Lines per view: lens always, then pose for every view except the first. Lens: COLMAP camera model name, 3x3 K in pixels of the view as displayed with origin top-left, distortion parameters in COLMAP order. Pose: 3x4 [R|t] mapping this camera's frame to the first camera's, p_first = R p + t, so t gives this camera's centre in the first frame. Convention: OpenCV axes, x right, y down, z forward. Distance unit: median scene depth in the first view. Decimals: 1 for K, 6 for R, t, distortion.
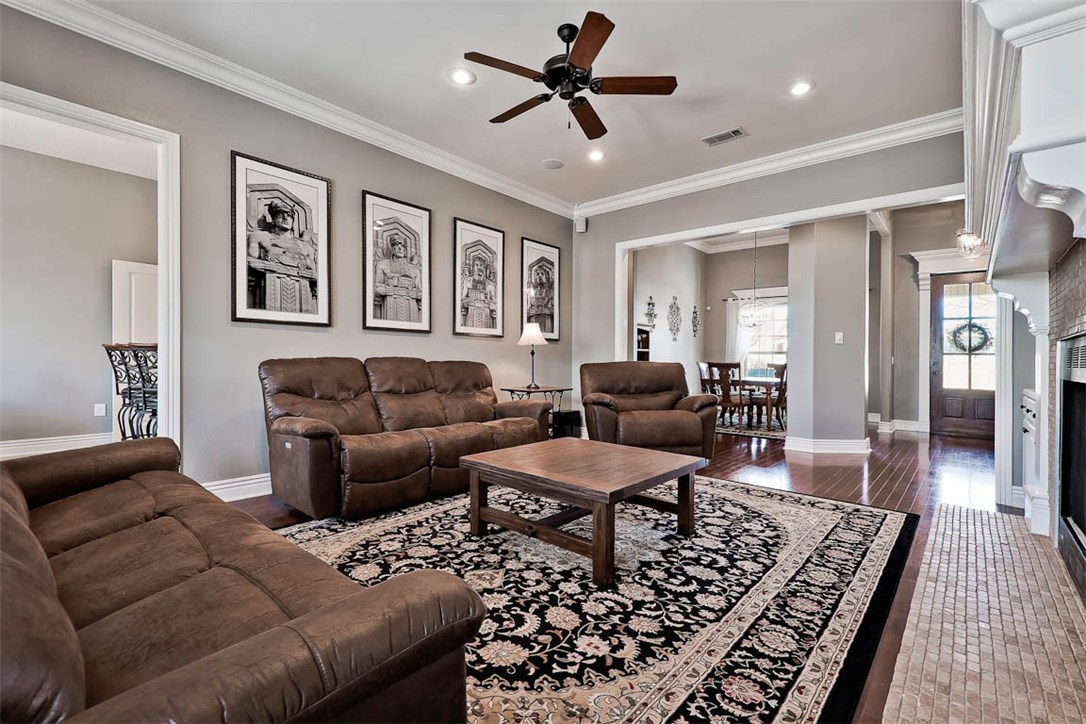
lens RADIAL K [[458.9, 0, 543.0], [0, 458.9, 362.0], [0, 0, 1]] dist [-0.000258, 0.000070]
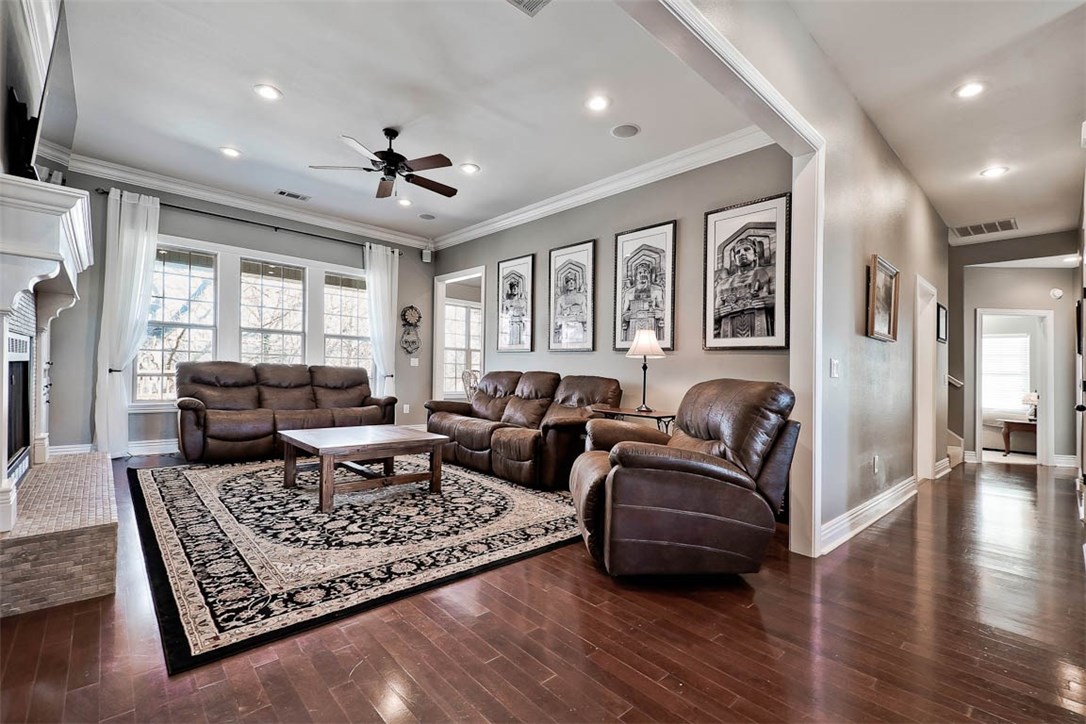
lens RADIAL K [[488.0, 0, 540.3], [0, 488.0, 353.6], [0, 0, 1]] dist [0.014883, -0.000137]
pose [[-0.091462, -0.058336, -0.994098, 1.480480], [-0.043407, 0.997567, -0.054546, 0.019176], [0.994862, 0.038162, -0.093772, 1.596444]]
